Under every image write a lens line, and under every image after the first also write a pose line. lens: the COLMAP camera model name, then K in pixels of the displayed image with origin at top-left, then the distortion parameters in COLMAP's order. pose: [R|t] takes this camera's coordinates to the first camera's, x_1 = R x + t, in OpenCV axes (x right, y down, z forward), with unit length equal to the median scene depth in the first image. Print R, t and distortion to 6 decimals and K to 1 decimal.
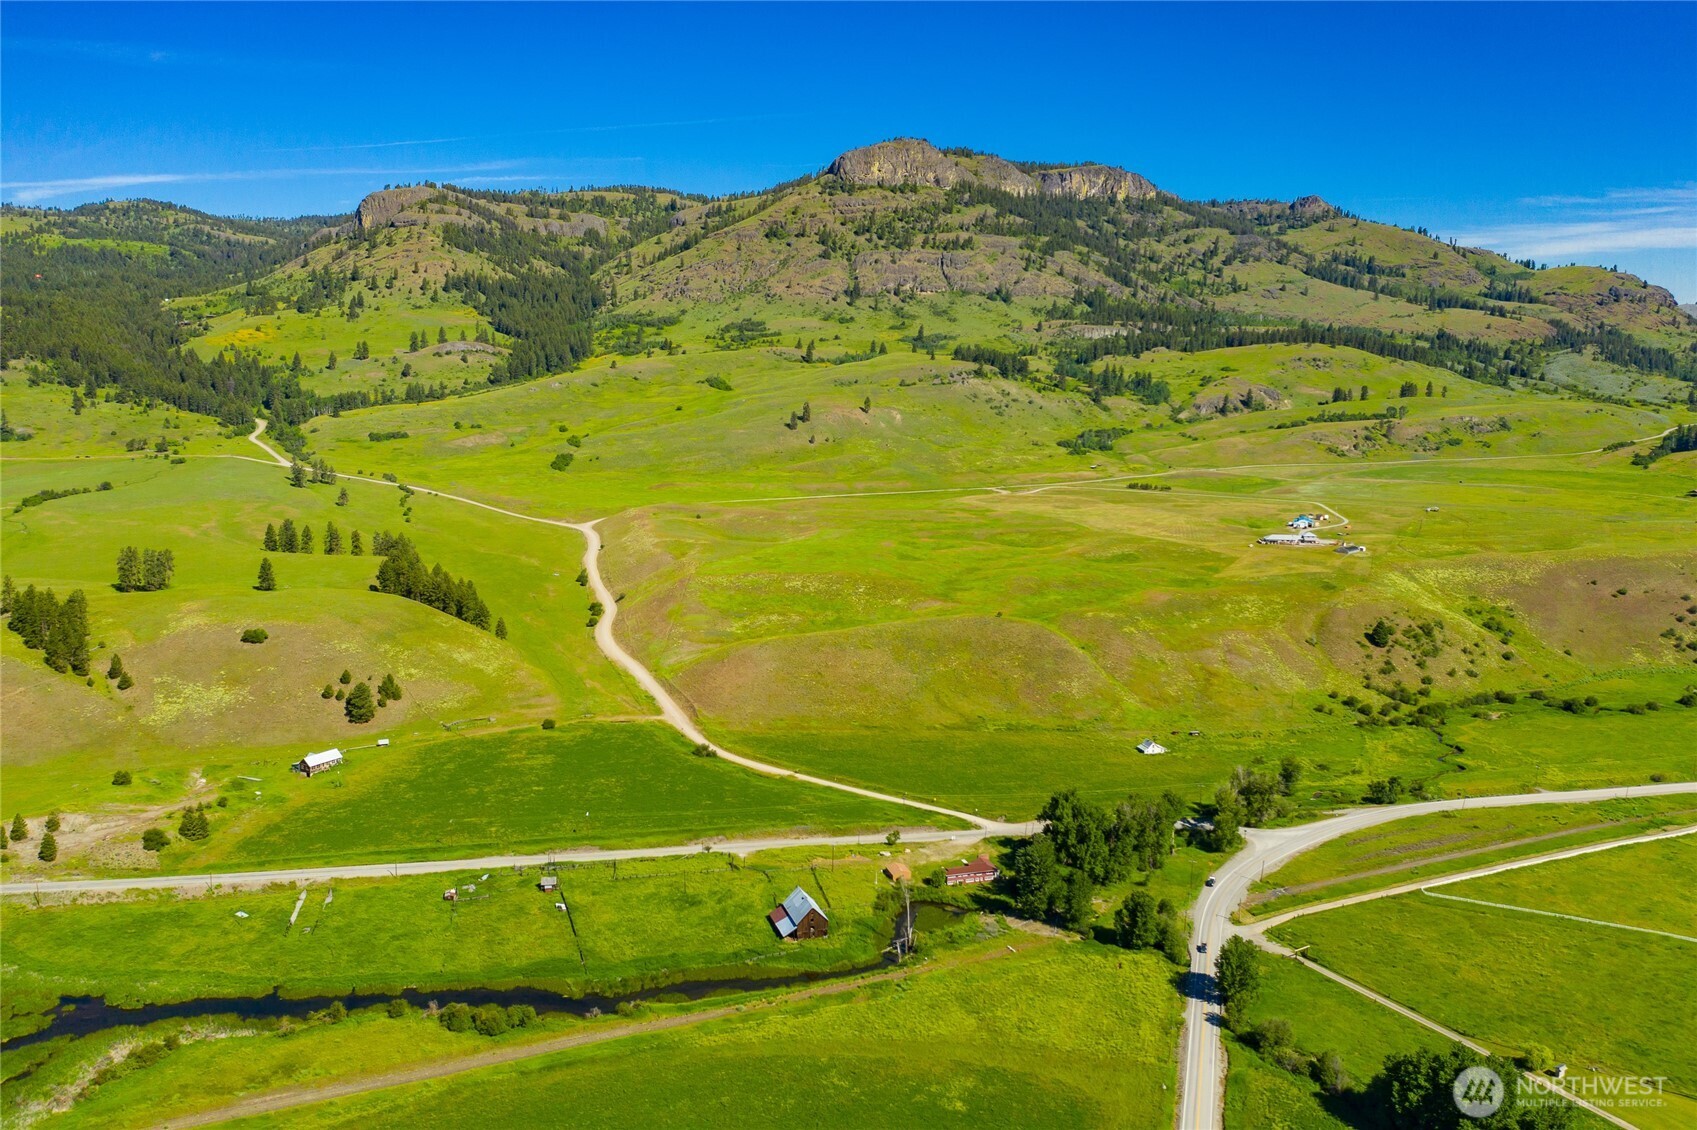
lens RADIAL K [[1333.8, 0, 848.5], [0, 1333.8, 565.0], [0, 0, 1]] dist [-0.018403, 0.000664]
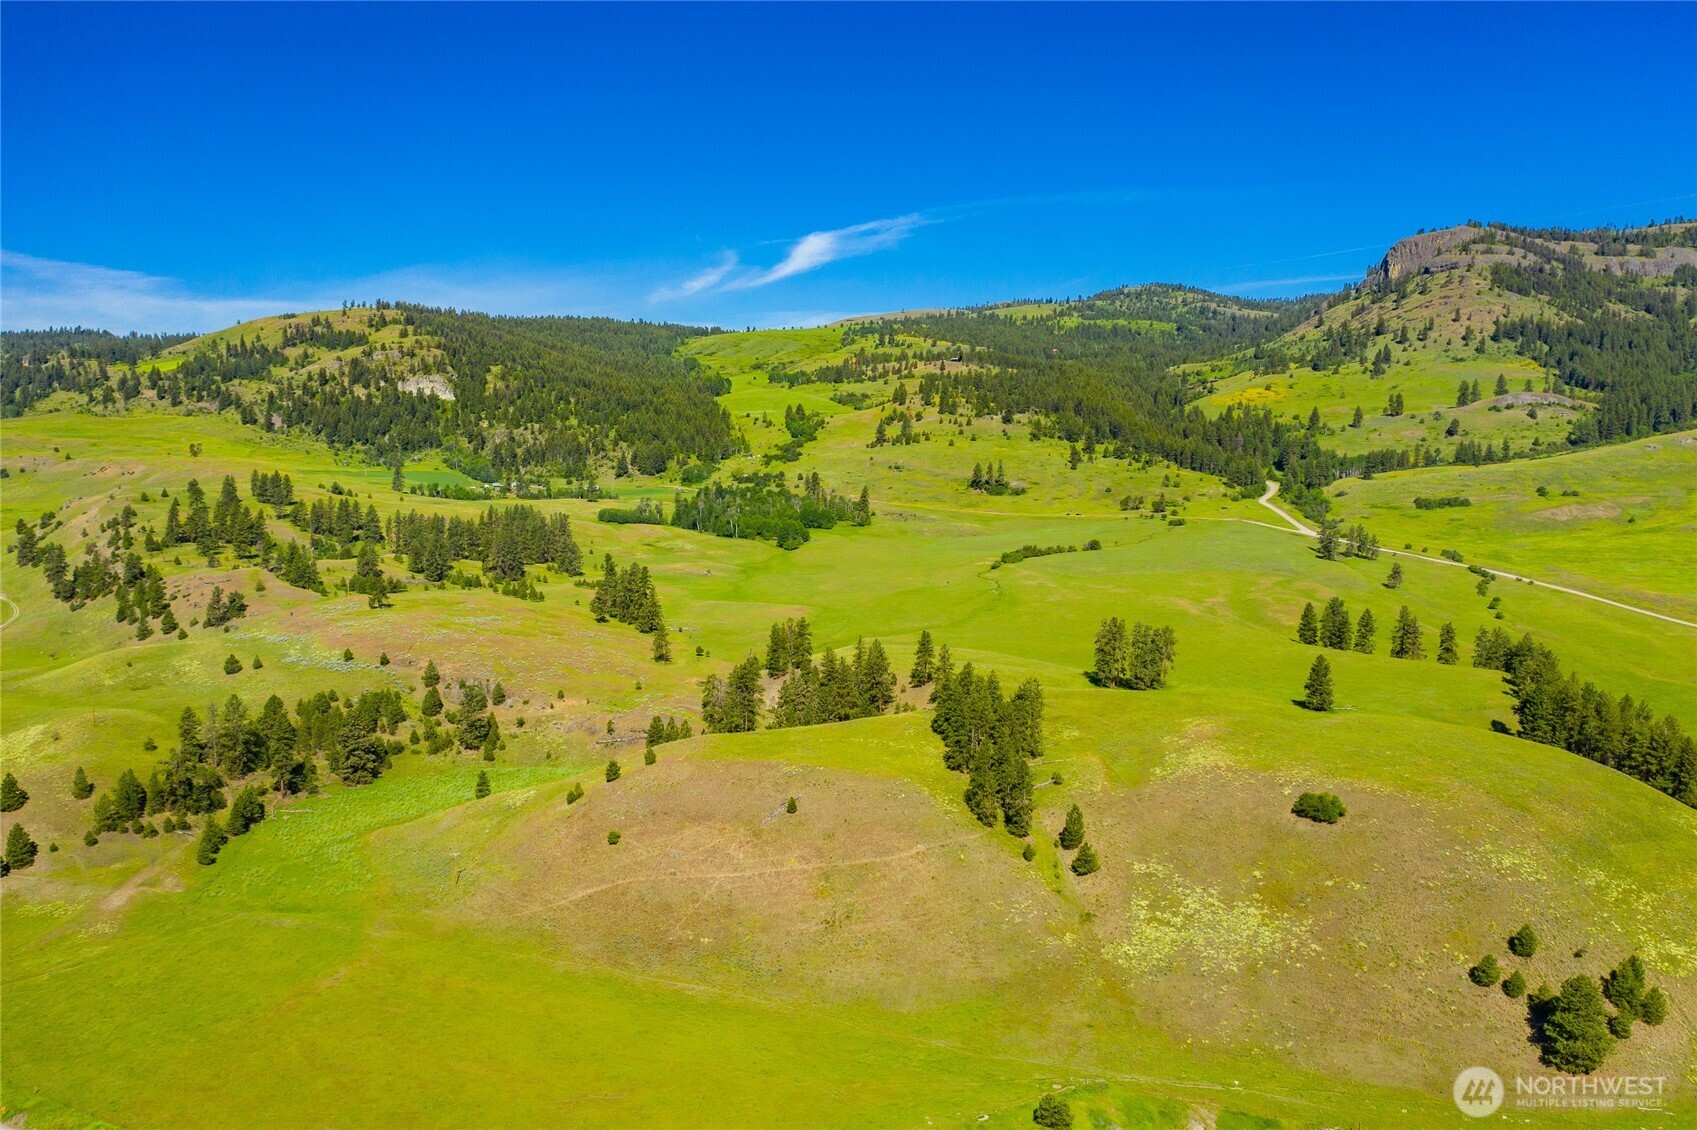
lens RADIAL K [[1335.3, 0, 848.5], [0, 1335.3, 565.0], [0, 0, 1]] dist [-0.025267, 0.003702]
pose [[0.766774, 0.053442, -0.639689, -0.112887], [-0.101852, 0.994033, -0.039042, -0.000356], [0.633786, 0.095090, 0.767642, 0.207031]]
